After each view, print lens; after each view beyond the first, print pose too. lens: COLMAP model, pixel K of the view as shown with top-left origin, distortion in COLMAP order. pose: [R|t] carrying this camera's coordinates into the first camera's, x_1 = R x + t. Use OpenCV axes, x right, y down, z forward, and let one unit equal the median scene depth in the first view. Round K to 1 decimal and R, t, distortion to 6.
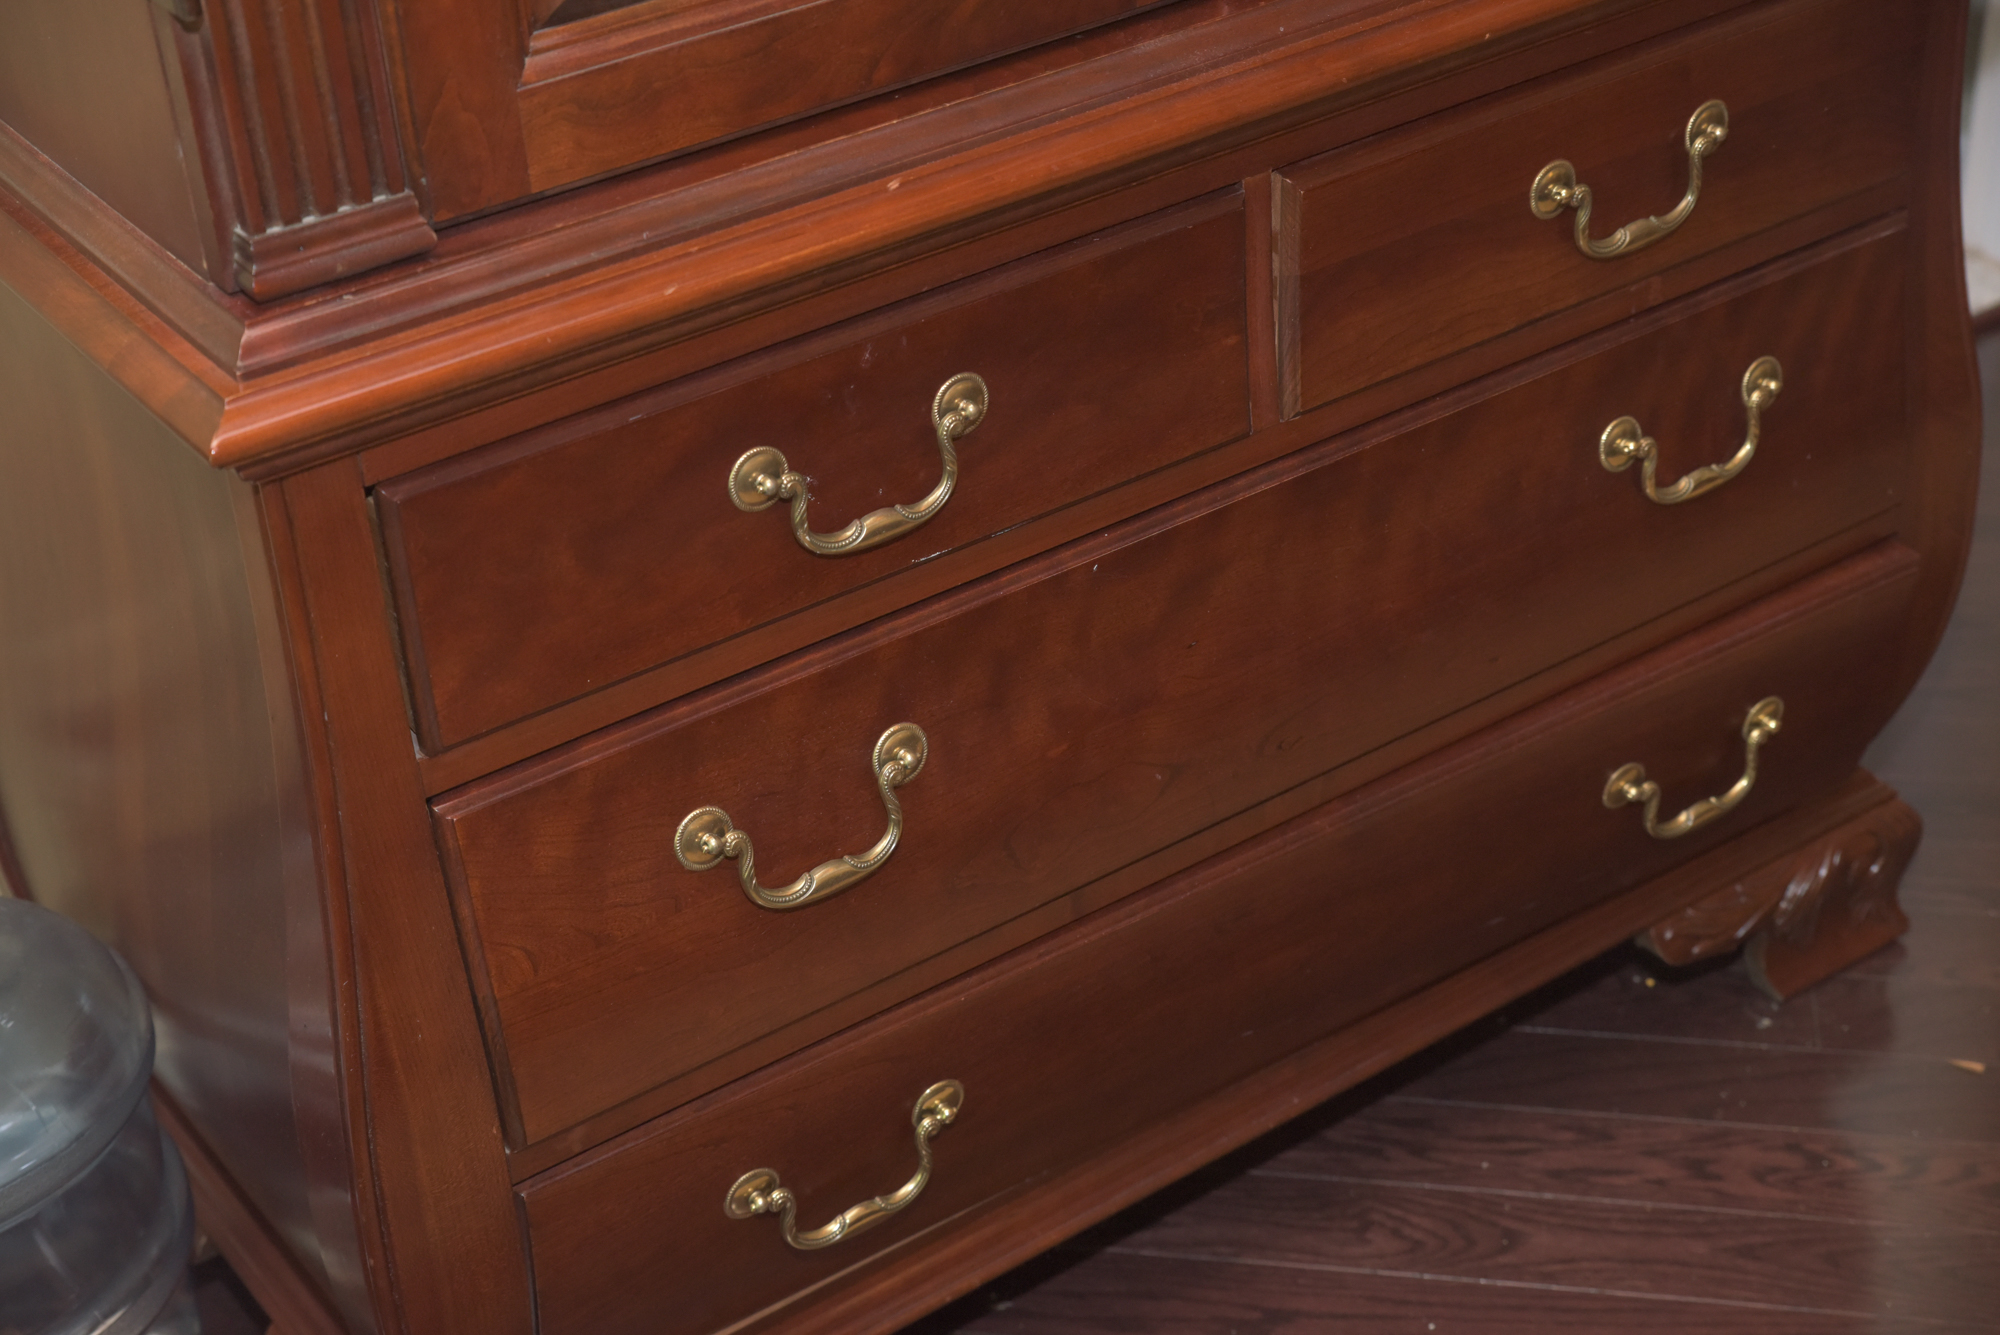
lens RADIAL K [[3206.4, 0, 1000.0], [0, 3206.4, 667.5], [0, 0, 1]] dist [0.038096, 0.087290]
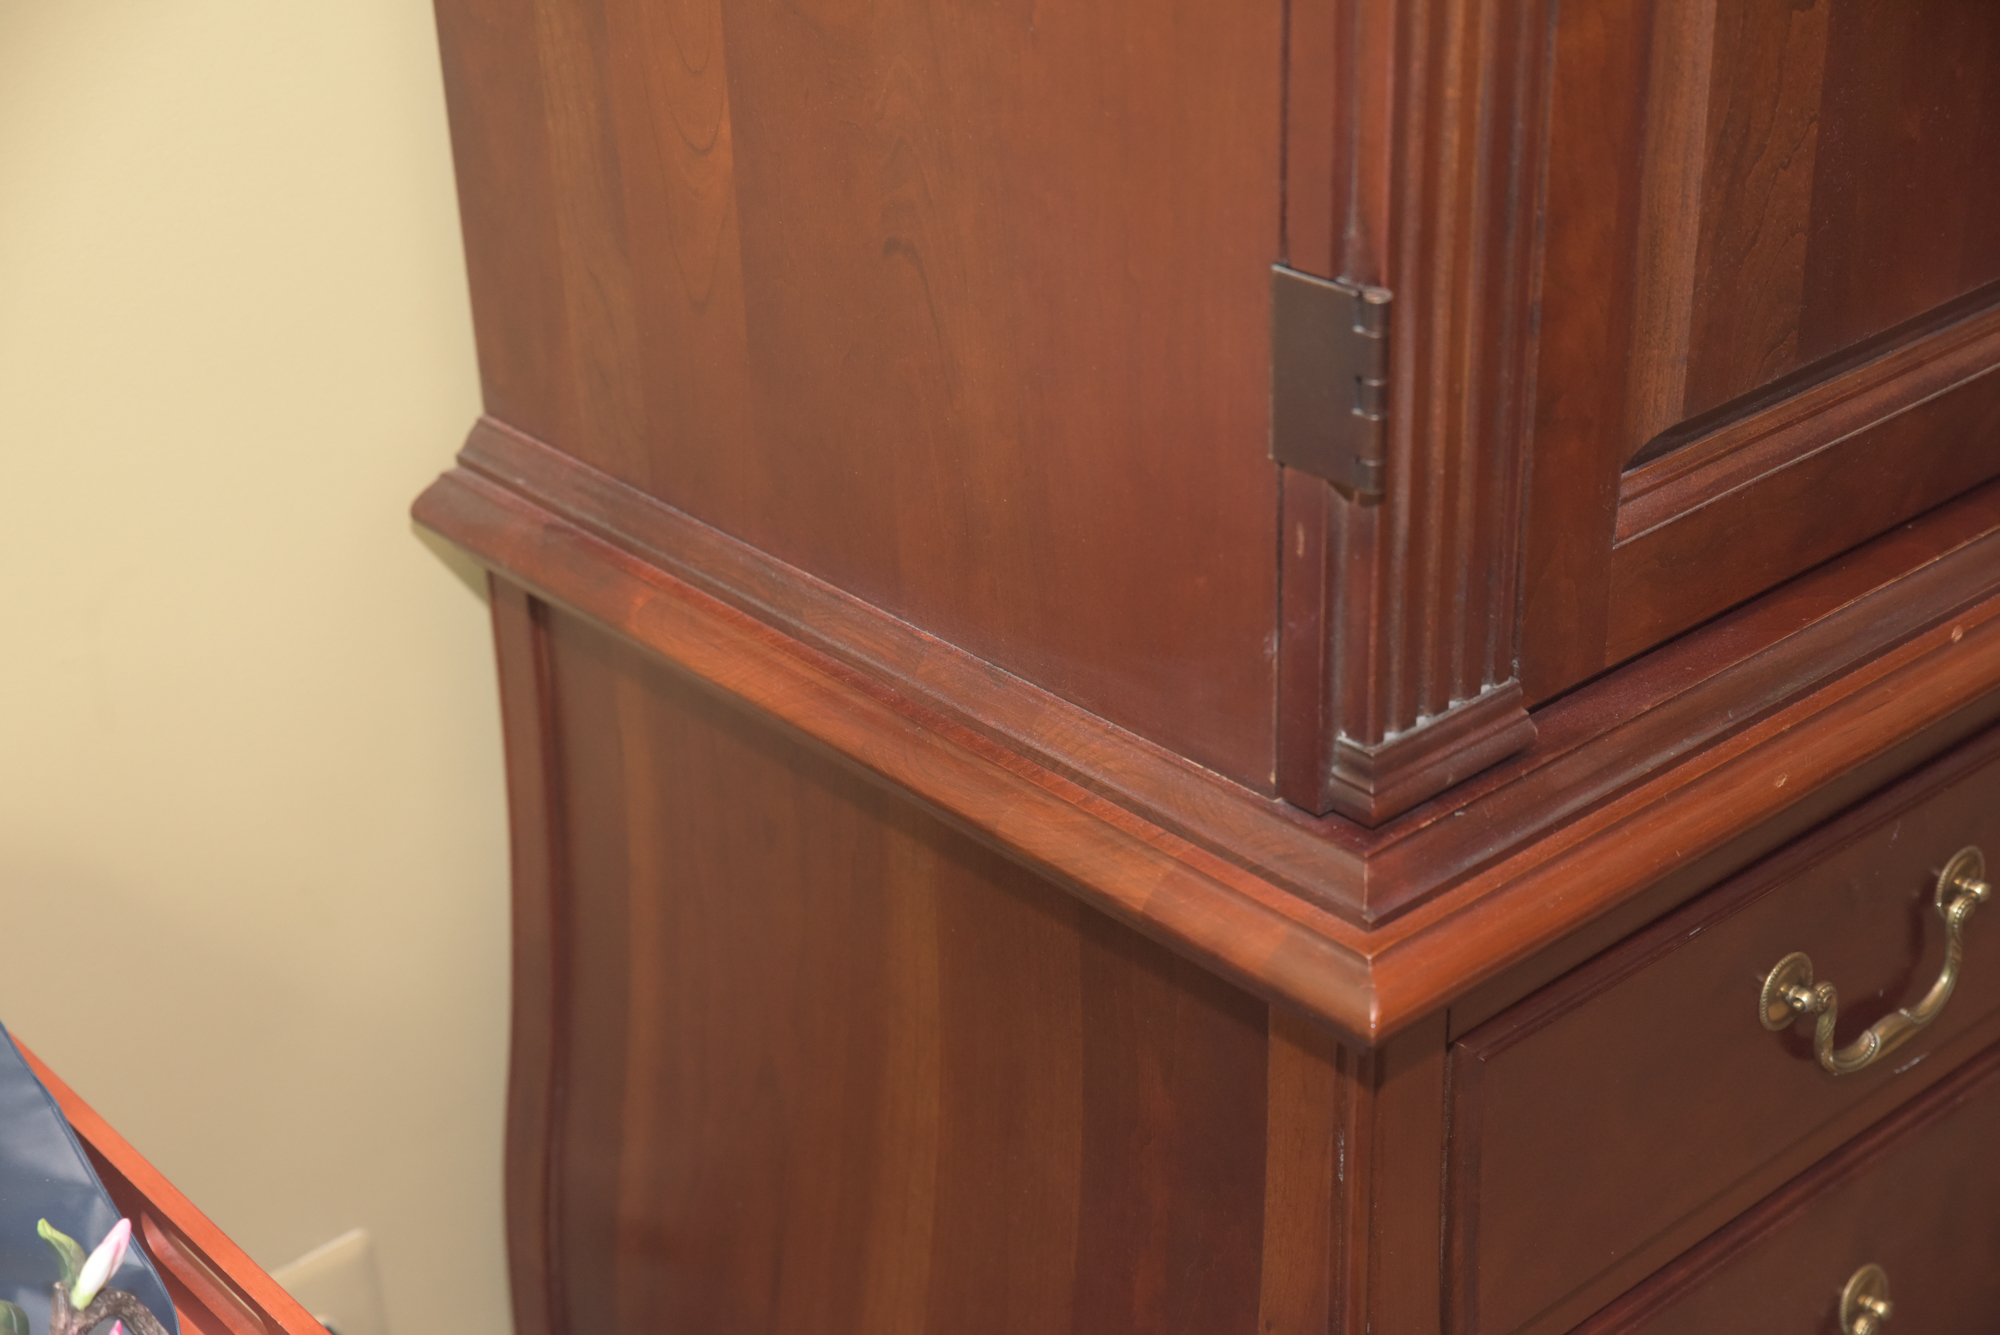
lens RADIAL K [[3206.4, 0, 1000.0], [0, 3206.4, 667.5], [0, 0, 1]] dist [0.038096, 0.087290]
pose [[0.994468, -0.031006, 0.100360, -0.395037], [0.039619, 0.995593, -0.085004, -0.087662], [-0.097282, 0.088510, 0.991313, 0.212565]]
